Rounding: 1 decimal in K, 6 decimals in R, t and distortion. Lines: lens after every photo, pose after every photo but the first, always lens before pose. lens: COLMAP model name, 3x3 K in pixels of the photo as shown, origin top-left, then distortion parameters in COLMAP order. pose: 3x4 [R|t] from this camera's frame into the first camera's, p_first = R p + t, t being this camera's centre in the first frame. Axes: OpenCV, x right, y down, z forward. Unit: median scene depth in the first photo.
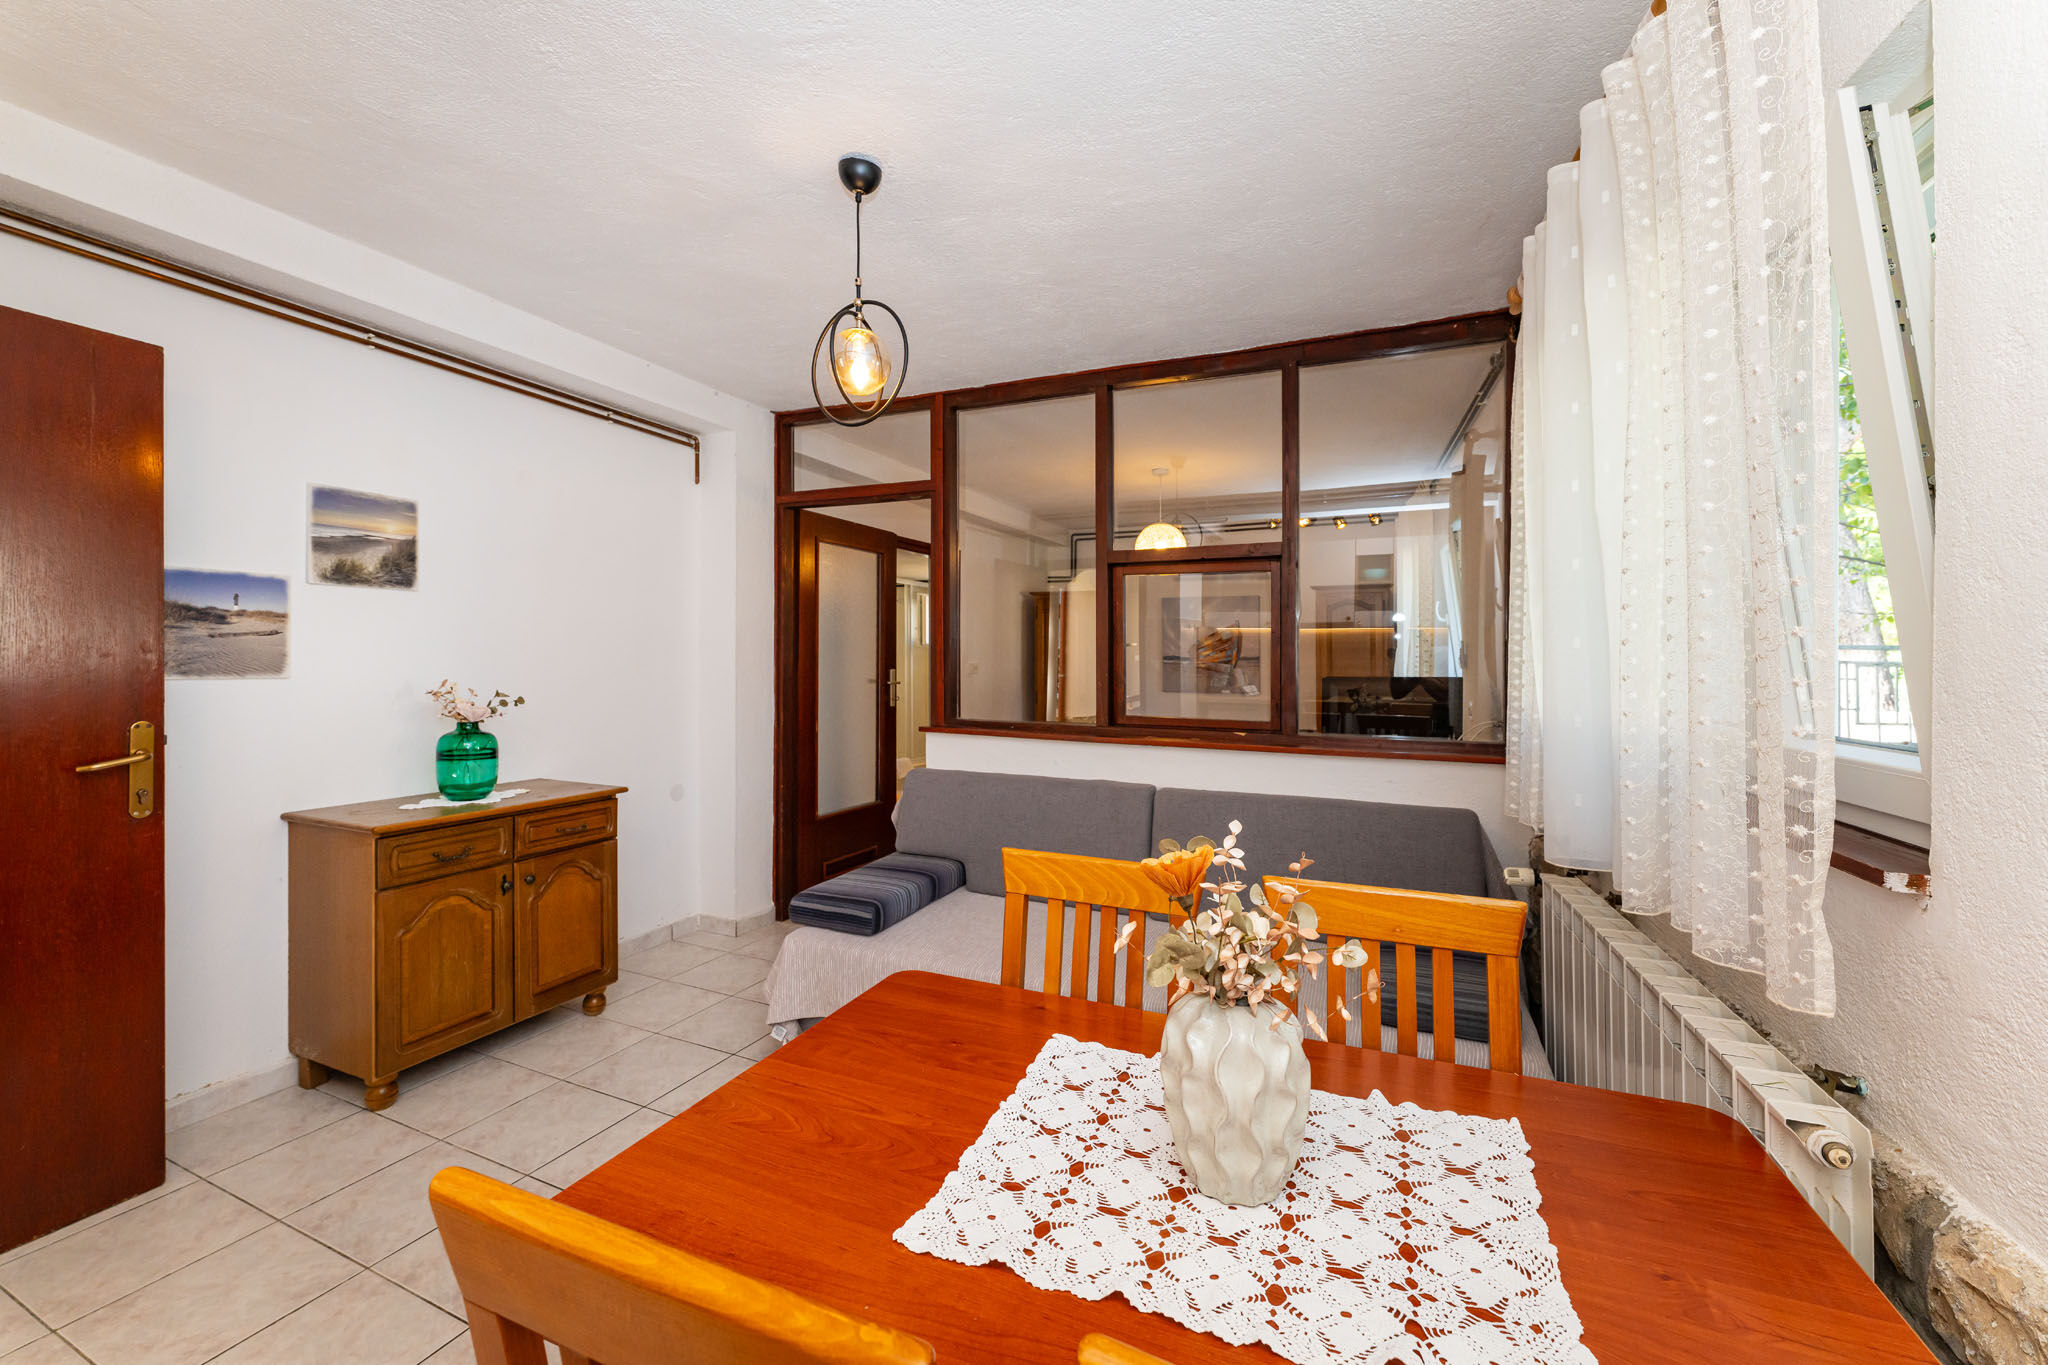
lens RADIAL K [[840.9, 0, 1024.0], [0, 840.9, 682.5], [0, 0, 1]] dist [0.000849, 0.000071]
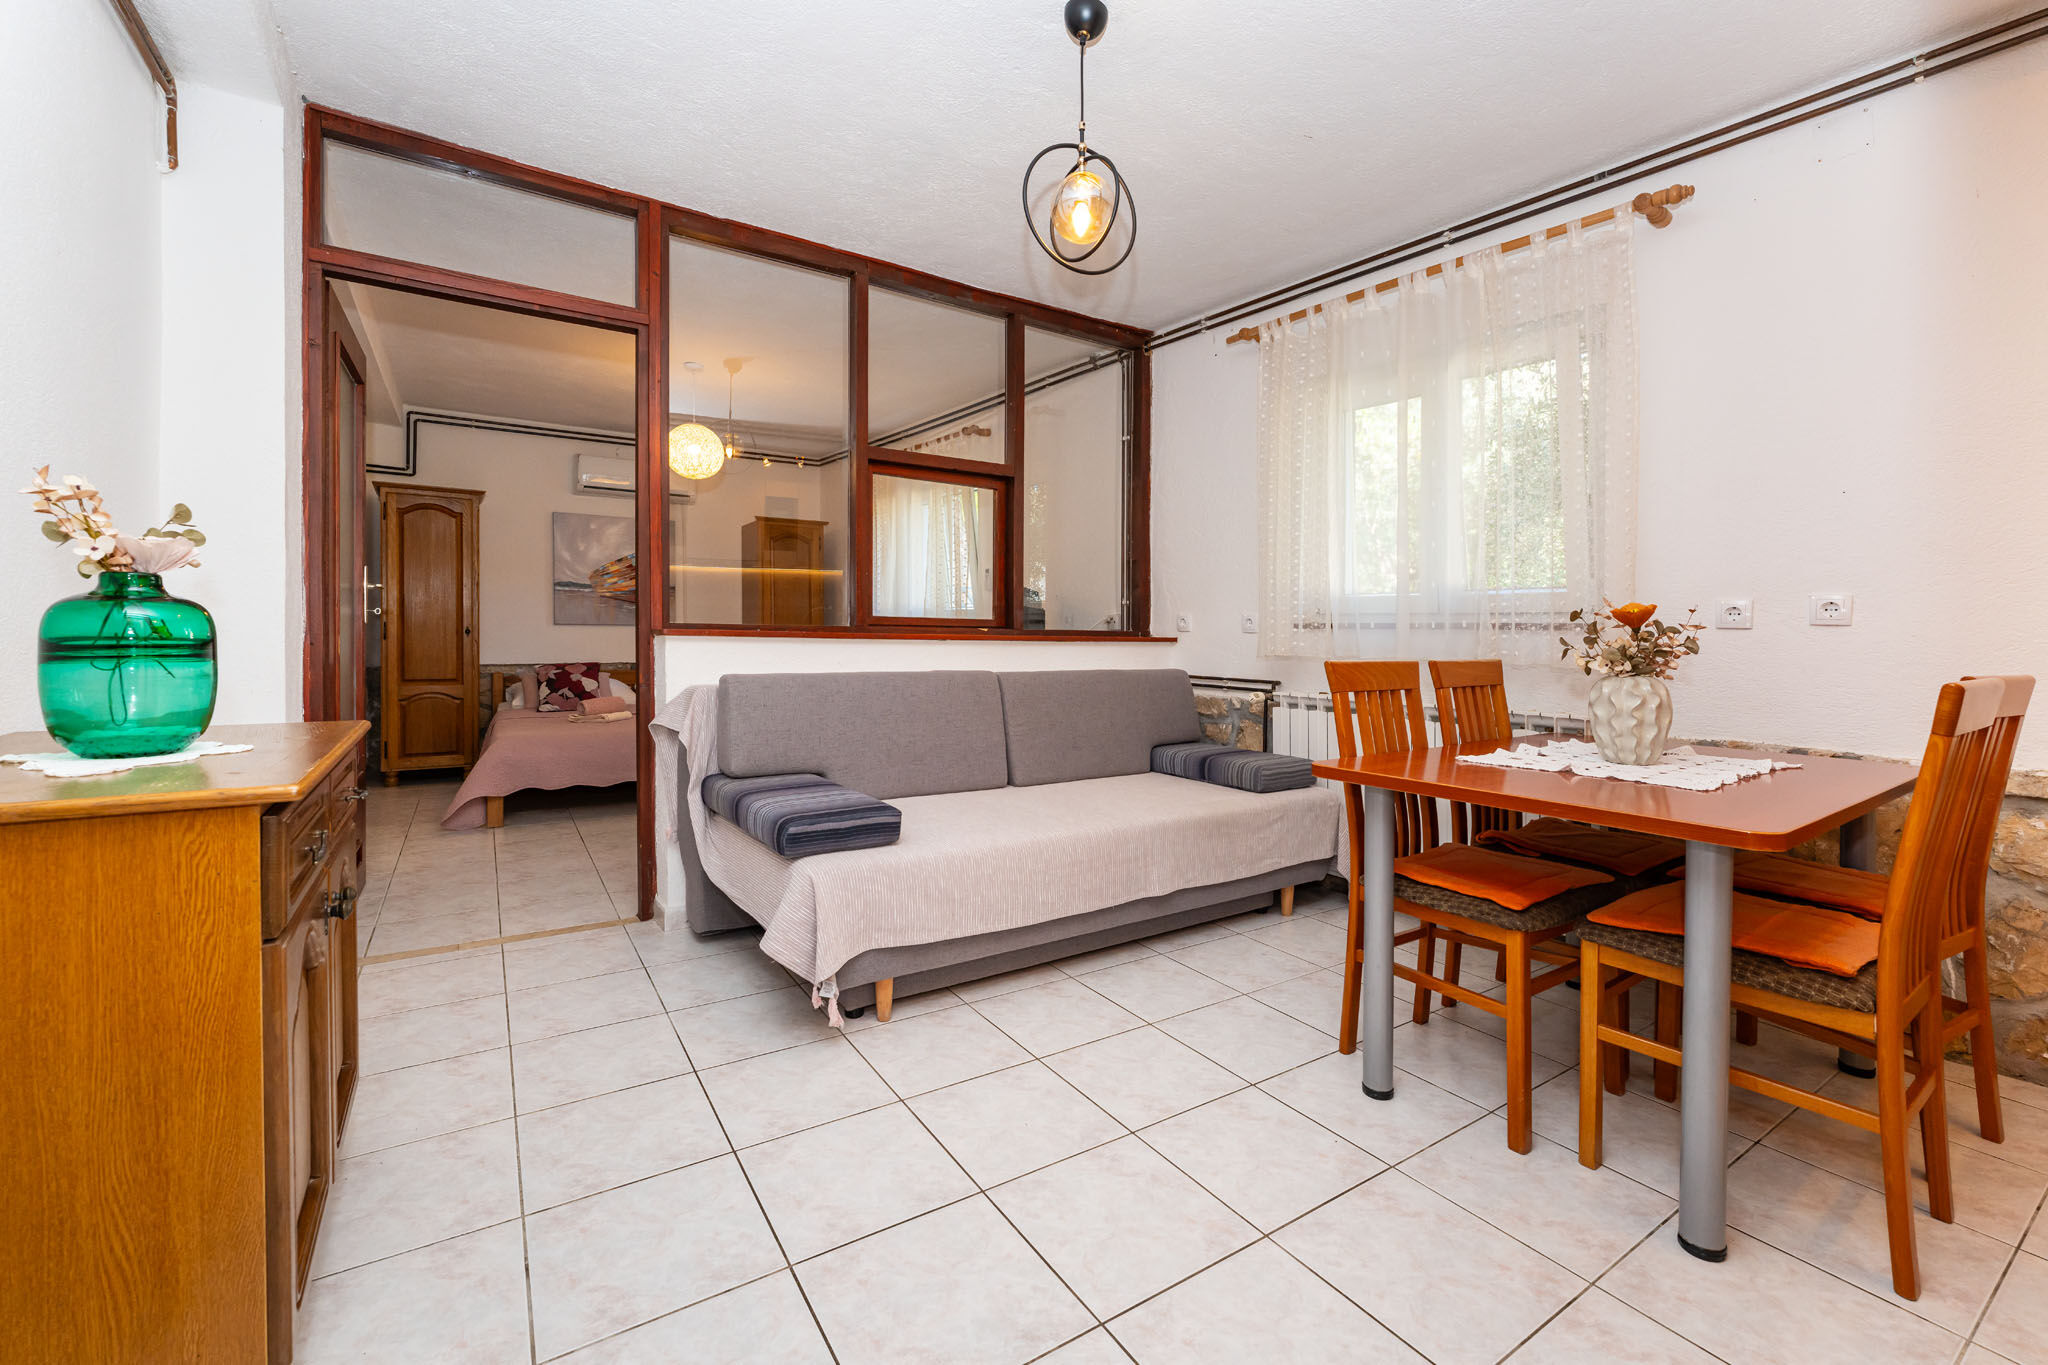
lens RADIAL K [[846.4, 0, 1031.7], [0, 846.4, 650.9], [0, 0, 1]] dist [-0.000460, -0.000019]
pose [[0.532462, -0.015903, 0.846304, -0.777487], [0.009913, 0.999872, 0.012552, 0.085774], [-0.846396, 0.001706, 0.532552, 0.386495]]
